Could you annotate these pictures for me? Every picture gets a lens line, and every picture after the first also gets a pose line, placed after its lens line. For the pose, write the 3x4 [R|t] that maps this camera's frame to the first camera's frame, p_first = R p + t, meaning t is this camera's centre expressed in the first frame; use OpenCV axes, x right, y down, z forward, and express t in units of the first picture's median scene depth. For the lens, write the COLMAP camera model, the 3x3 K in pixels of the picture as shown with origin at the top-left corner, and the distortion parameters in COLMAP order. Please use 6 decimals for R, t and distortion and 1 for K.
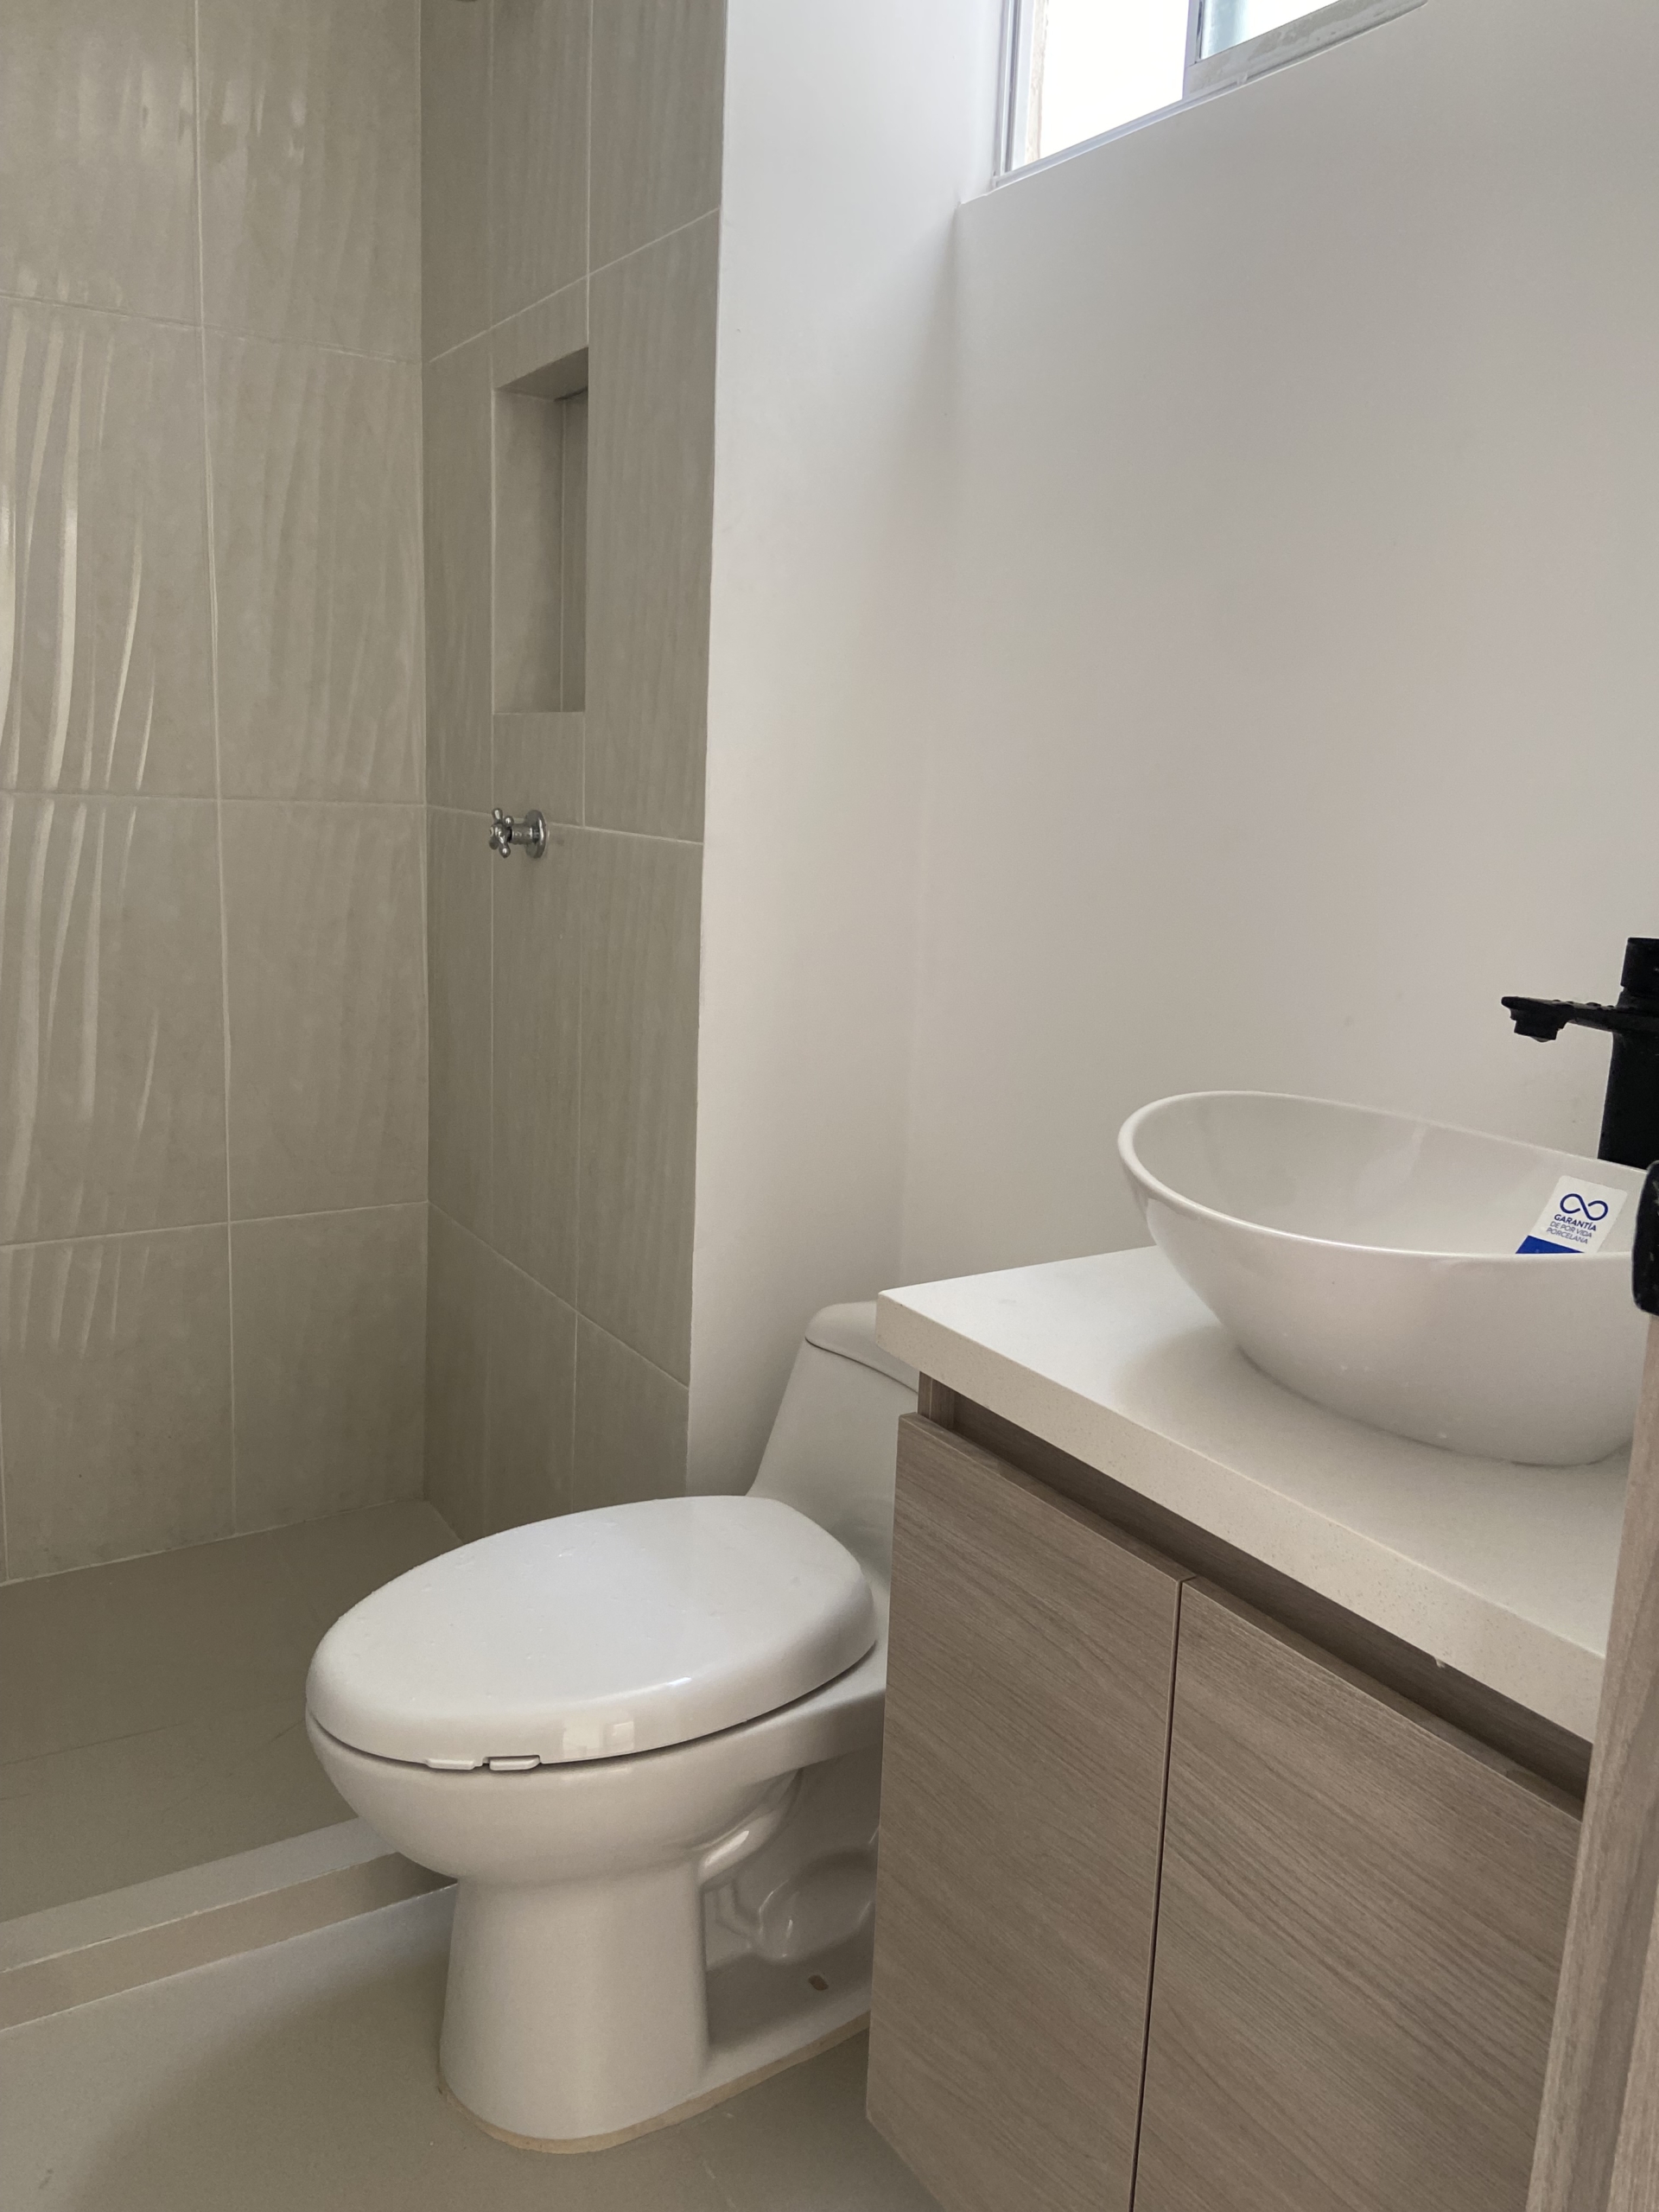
lens RADIAL K [[1675.5, 0, 790.2], [0, 1675.5, 1040.4], [0, 0, 1]] dist [0.019915, -0.016959]
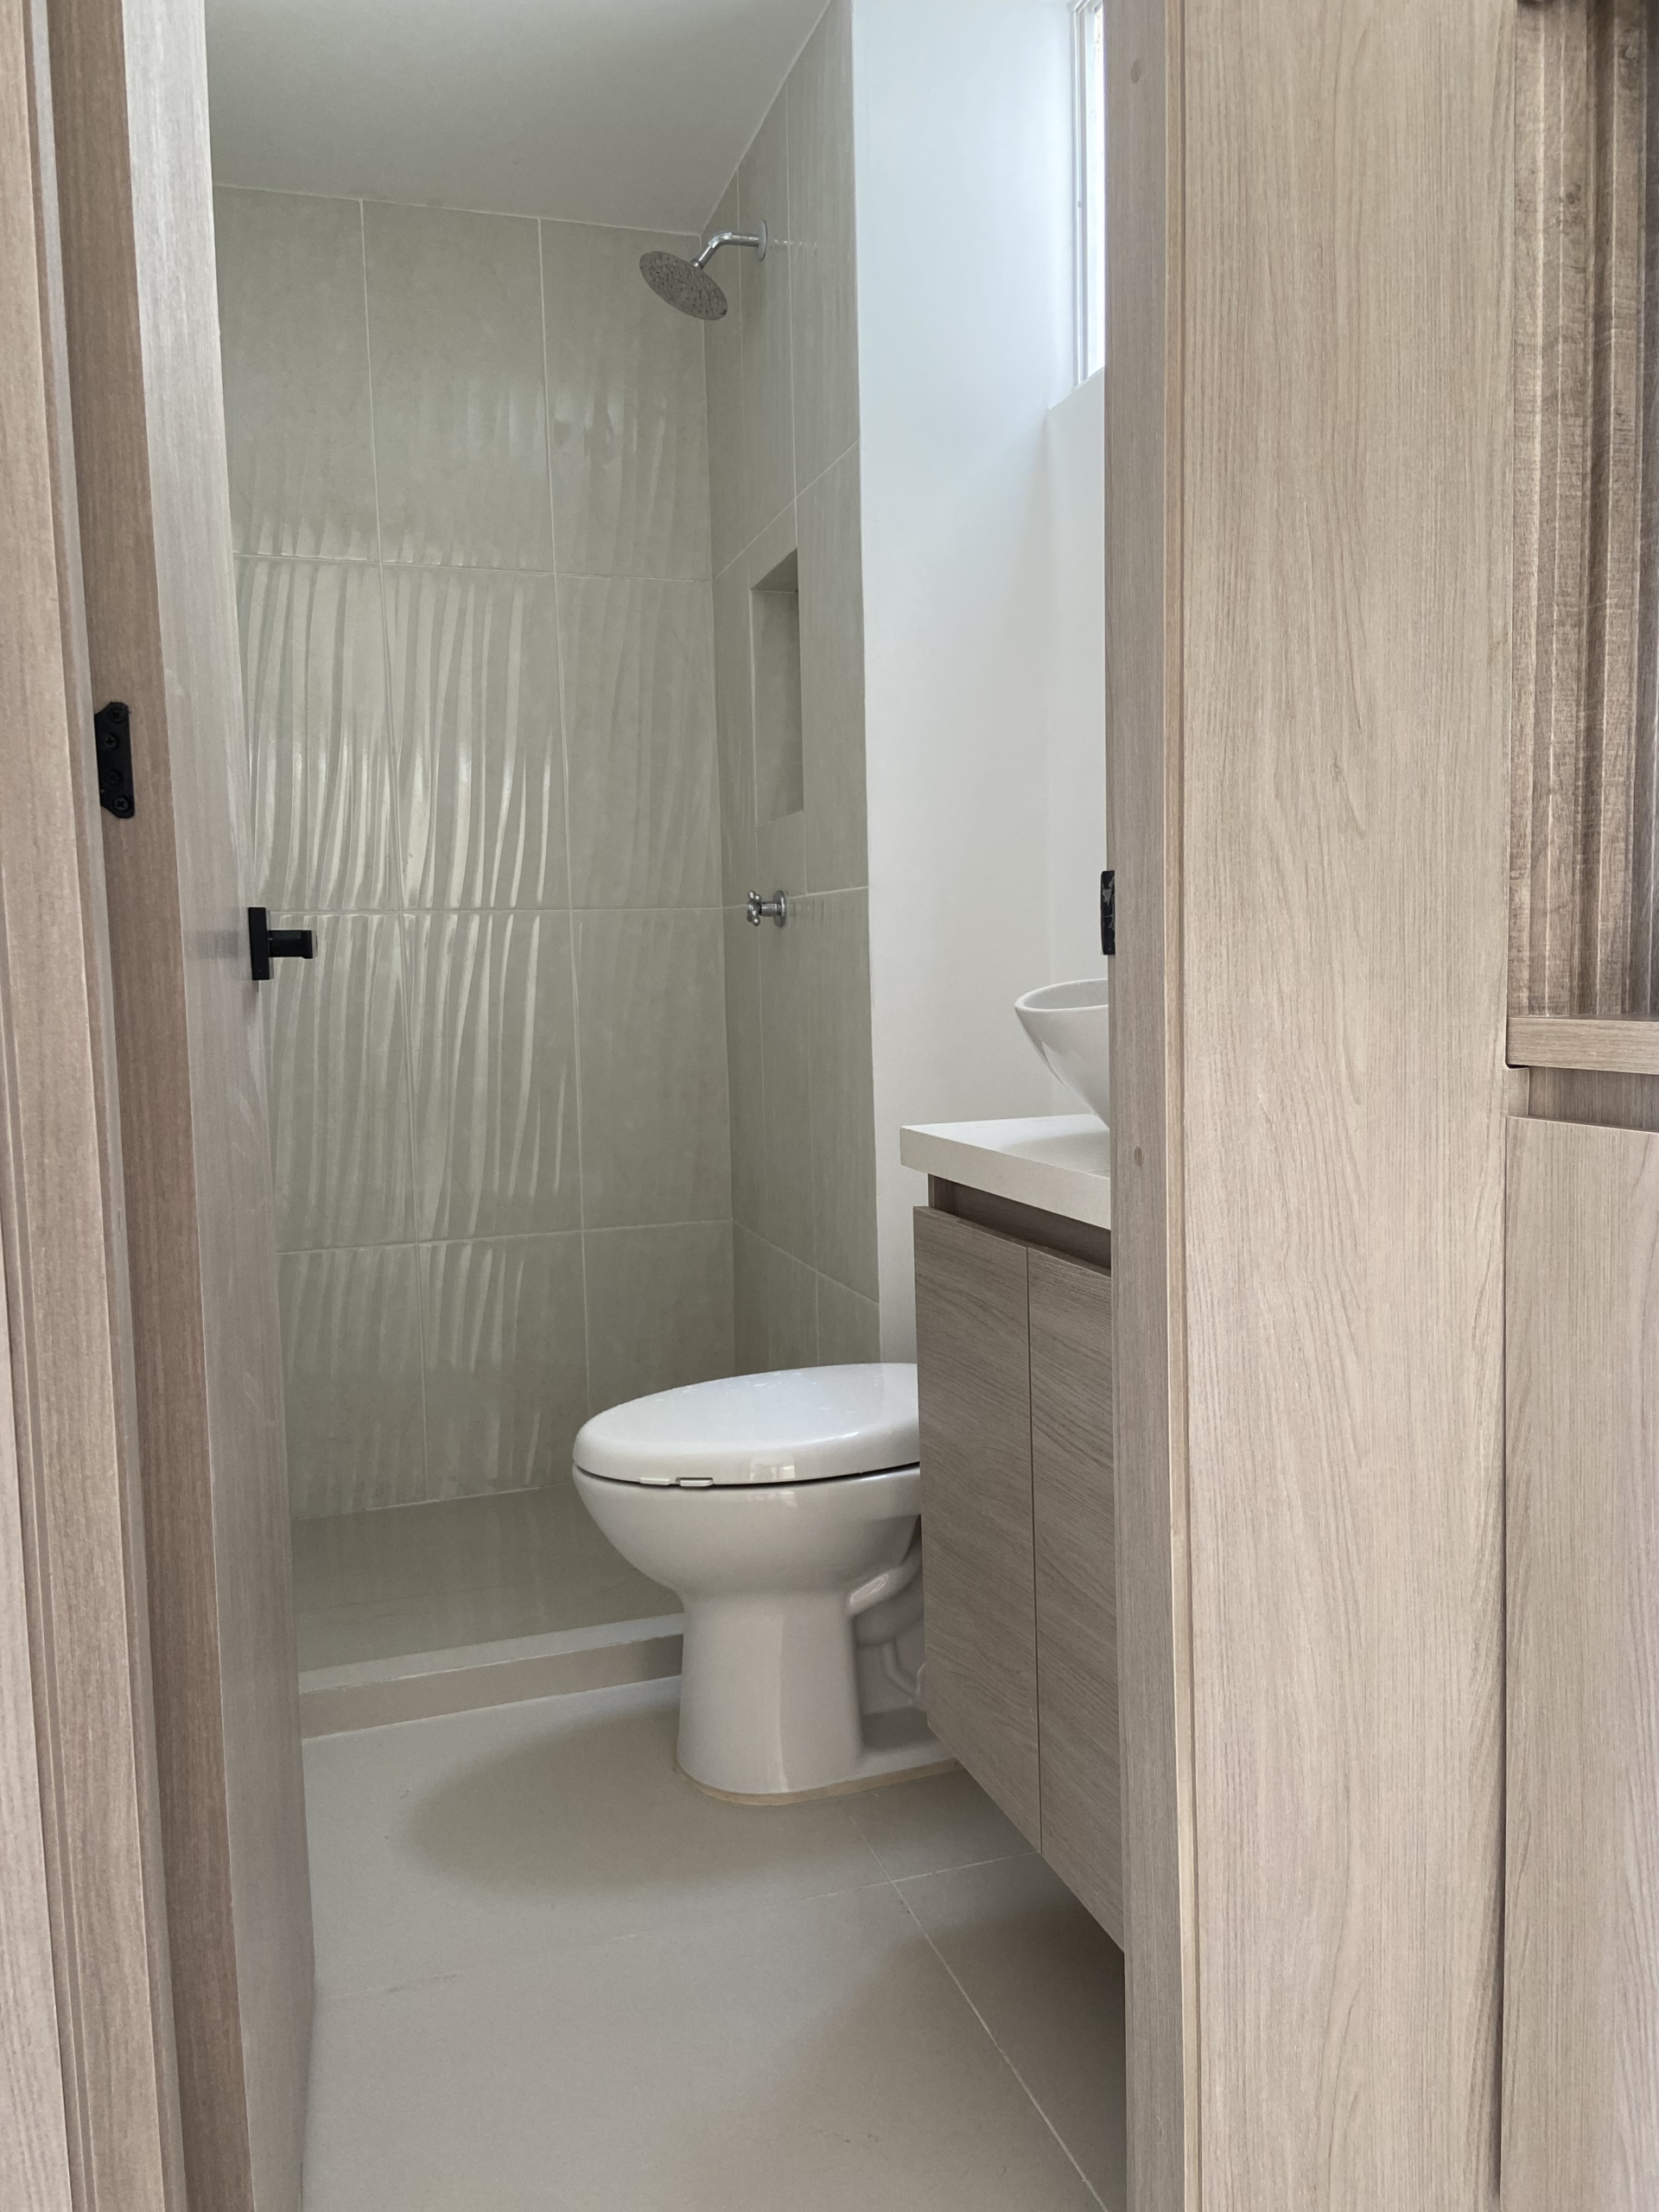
lens RADIAL K [[1675.5, 0, 833.6], [0, 1675.5, 1108.7], [0, 0, 1]] dist [0.019915, -0.016959]
pose [[0.968985, -0.040099, -0.243843, 0.205964], [0.018486, 0.995744, -0.090284, 0.155081], [0.246425, 0.082976, 0.965603, -0.259056]]
